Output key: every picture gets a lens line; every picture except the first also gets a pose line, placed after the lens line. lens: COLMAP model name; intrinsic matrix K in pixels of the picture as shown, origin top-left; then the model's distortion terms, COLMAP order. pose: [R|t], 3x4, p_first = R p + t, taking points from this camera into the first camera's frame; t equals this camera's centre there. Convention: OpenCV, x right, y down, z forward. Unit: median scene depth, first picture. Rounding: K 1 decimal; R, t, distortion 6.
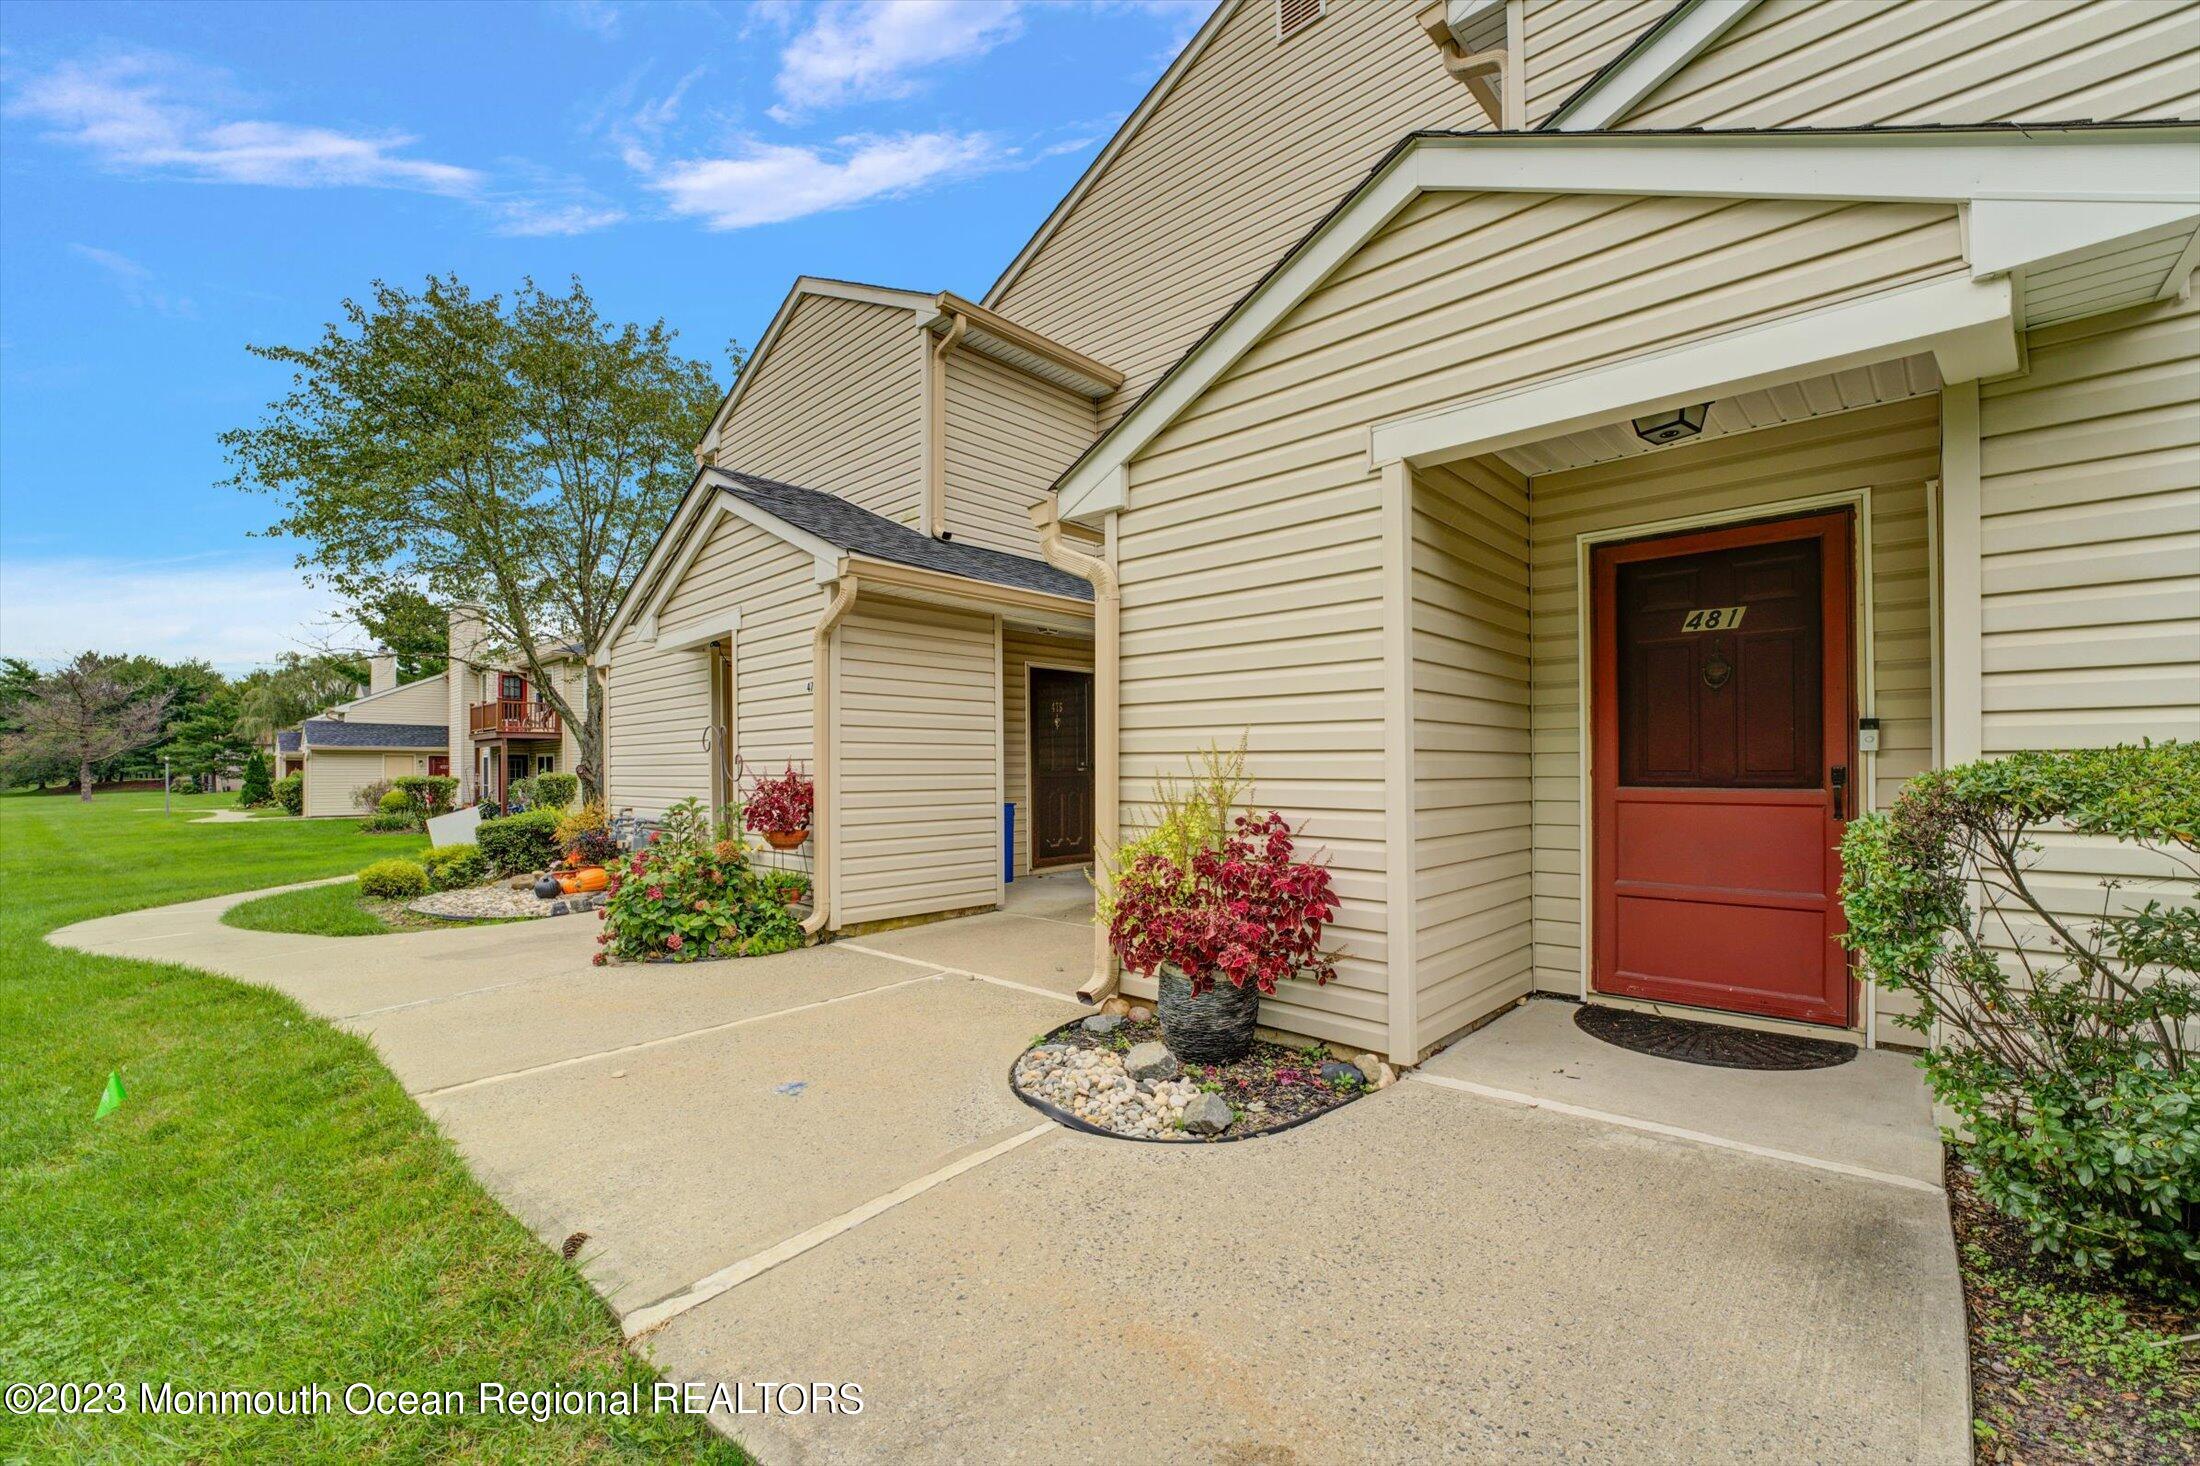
lens RADIAL K [[895.2, 0, 1105.4], [0, 895.2, 774.2], [0, 0, 1]] dist [-0.019483, 0.001532]
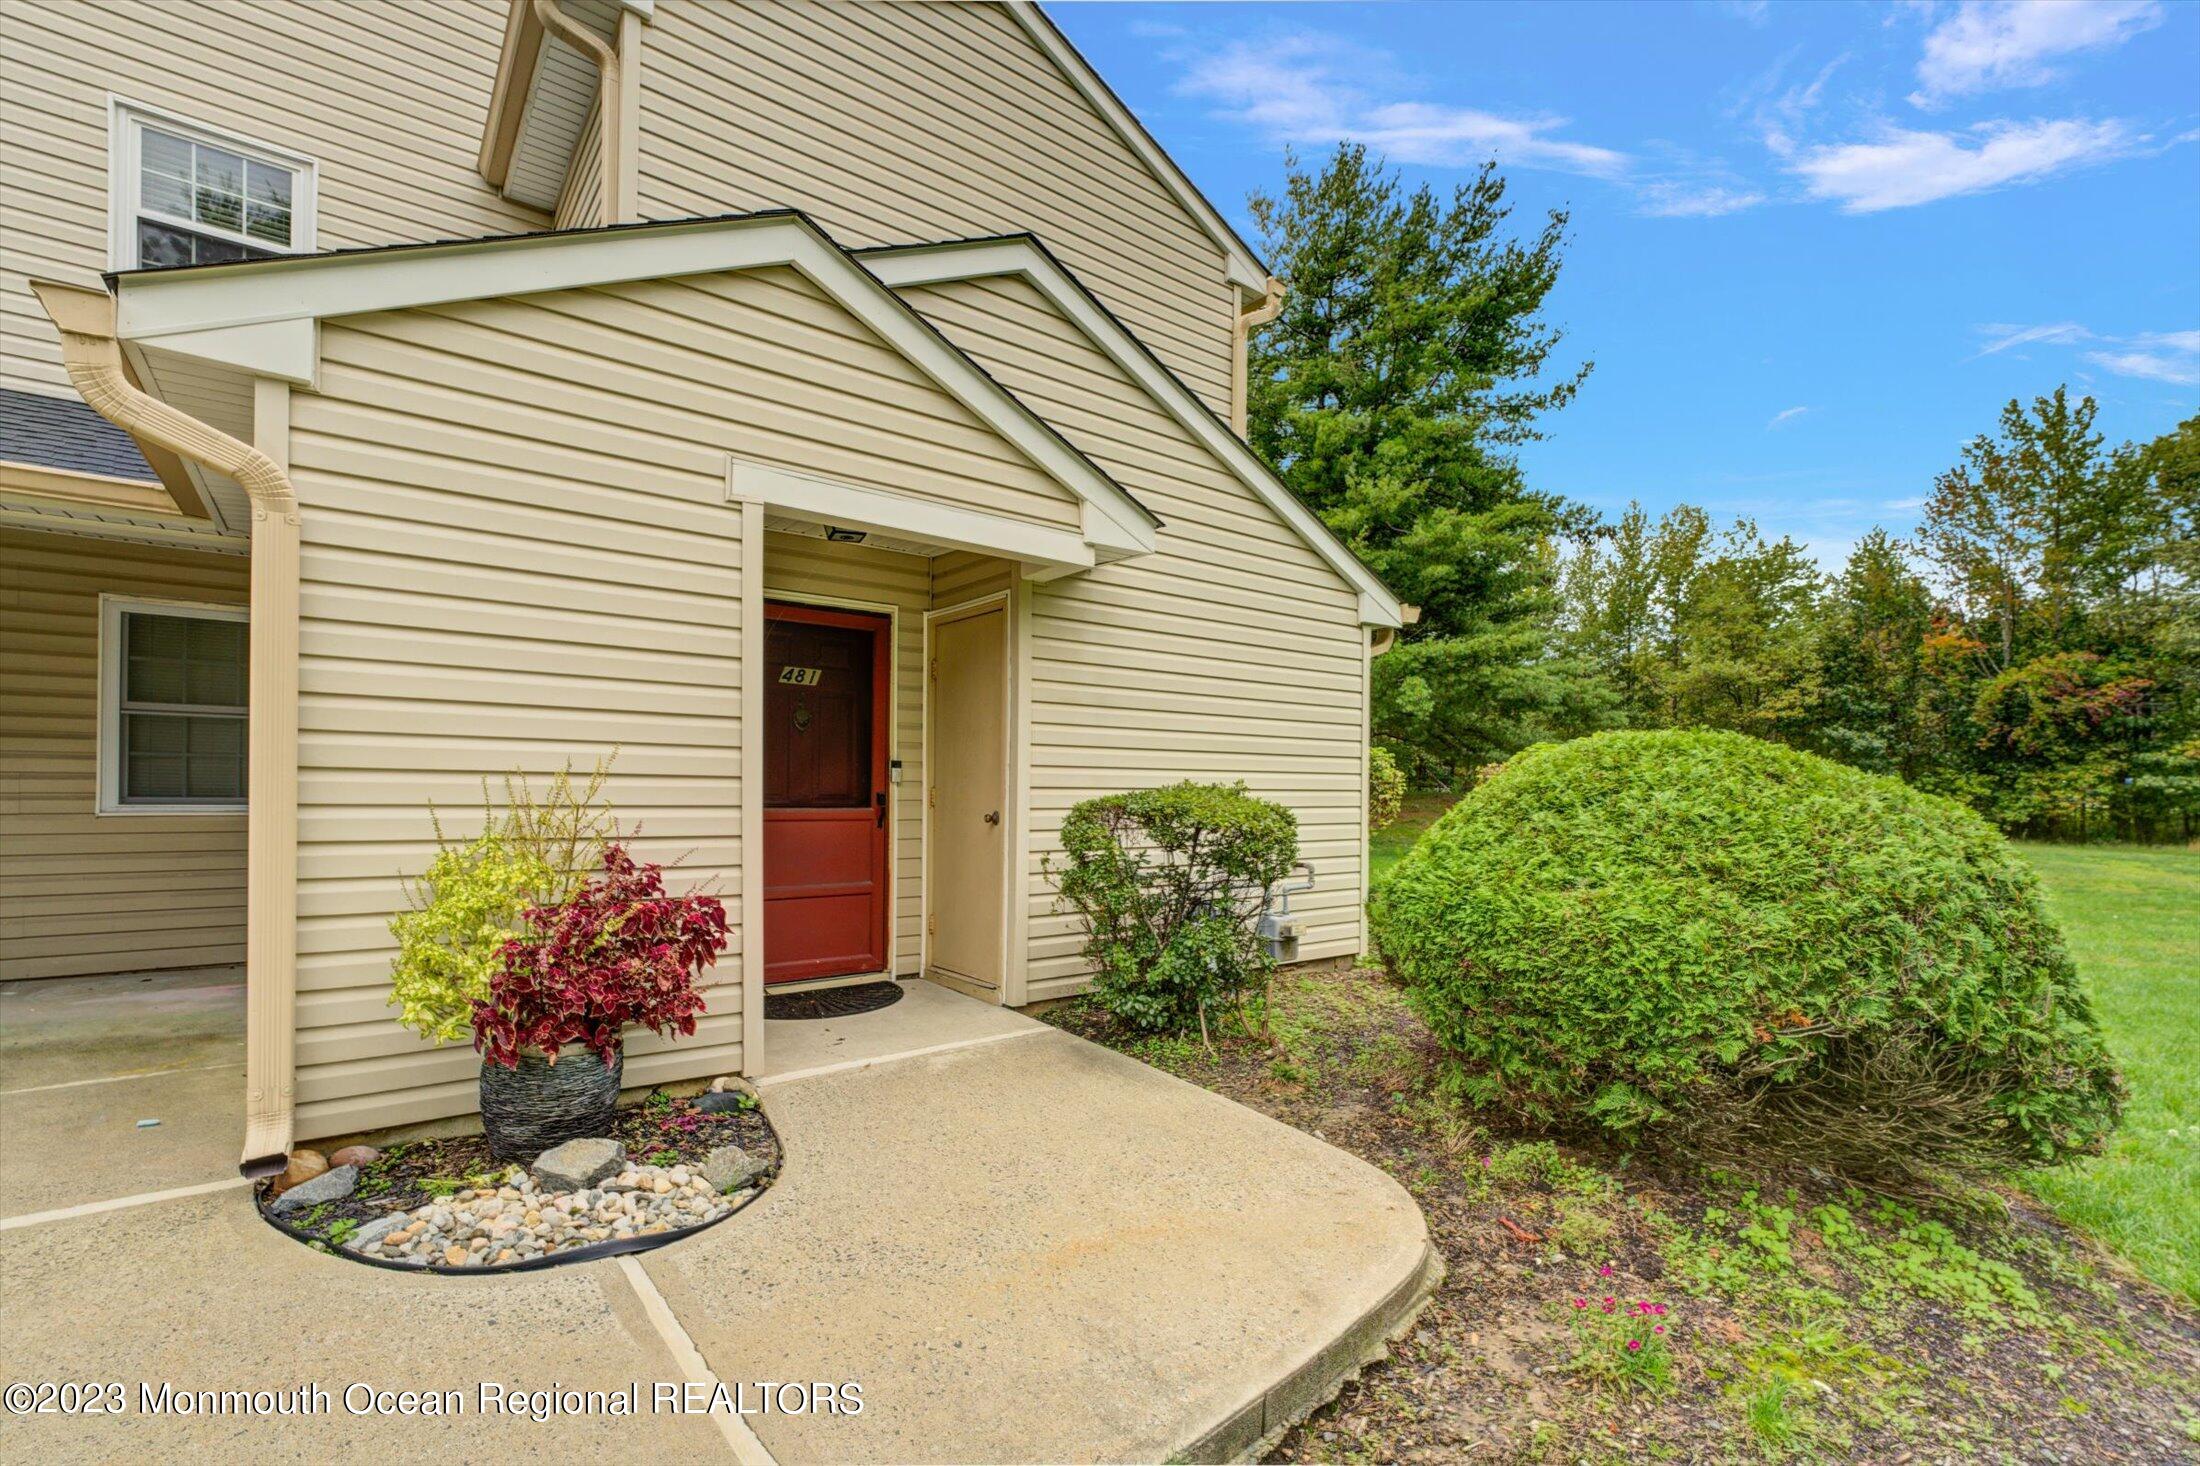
lens RADIAL K [[970.2, 0, 1087.4], [0, 970.2, 793.0], [0, 0, 1]] dist [-0.000916, 0.000264]
pose [[0.169949, -0.000061, 0.985453, -0.597110], [-0.008690, 0.999961, 0.001560, -0.011439], [-0.985415, -0.008828, 0.169941, 0.341403]]
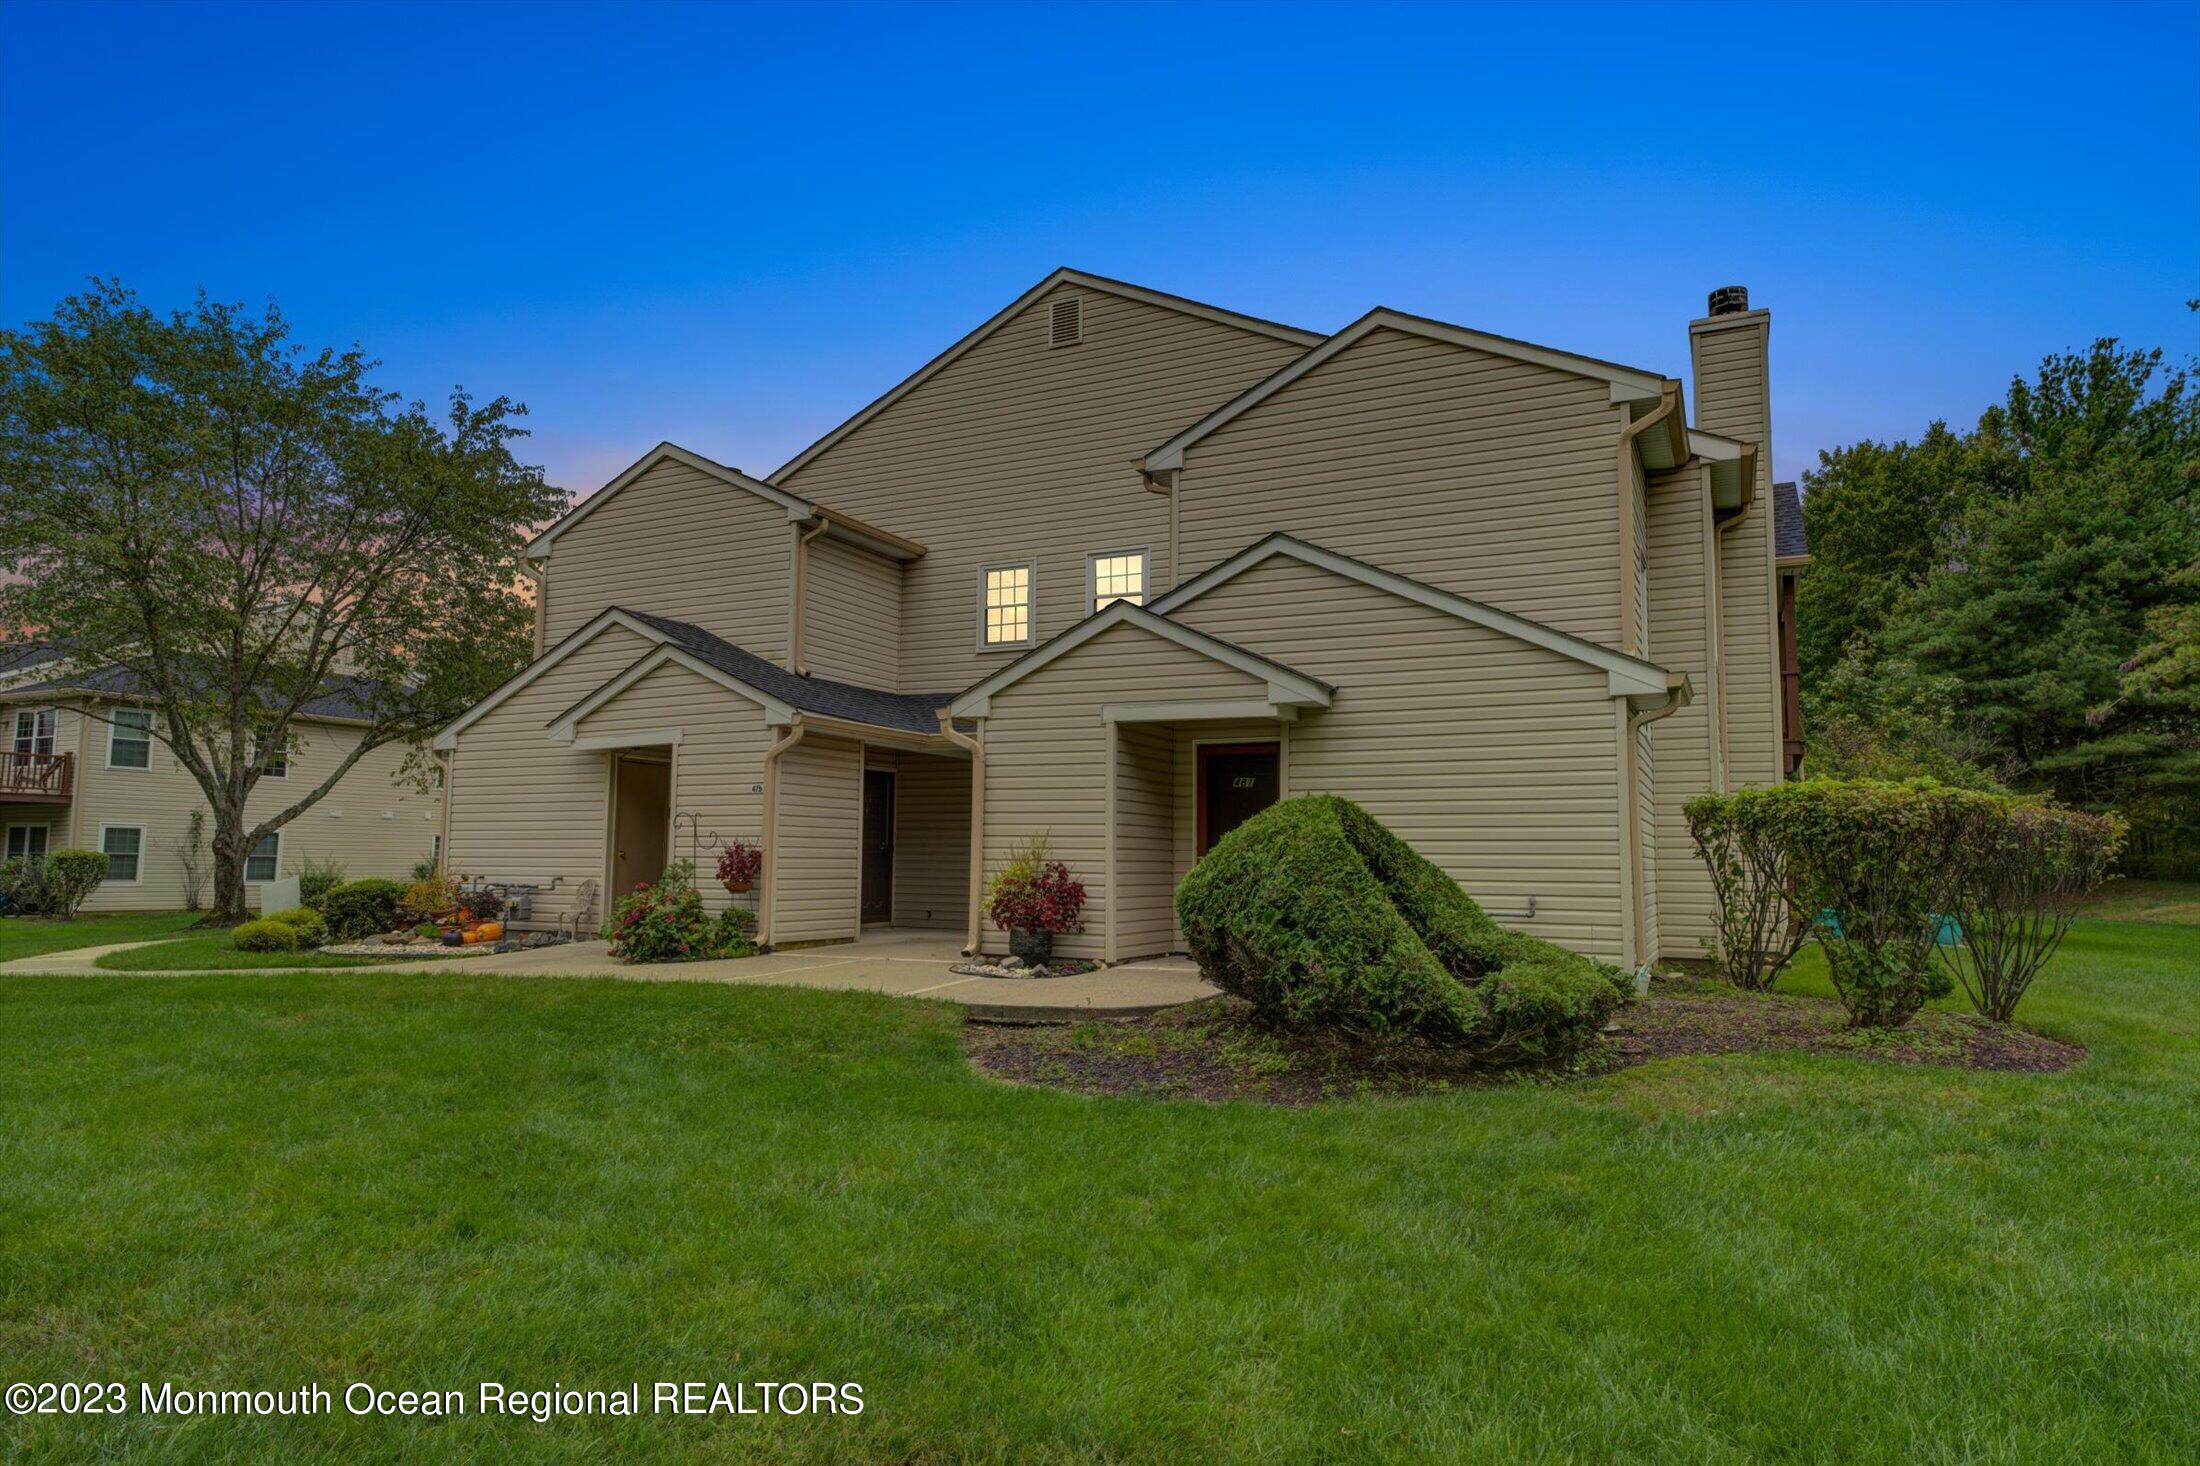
lens RADIAL K [[1335.5, 0, 1102.1], [0, 1335.5, 743.6], [0, 0, 1]] dist [0.036080, 0.000036]
pose [[0.960260, 0.039116, 0.276352, -0.606964], [-0.012320, 0.995106, -0.098041, 0.067804], [-0.278834, 0.090740, 0.956043, -2.128245]]
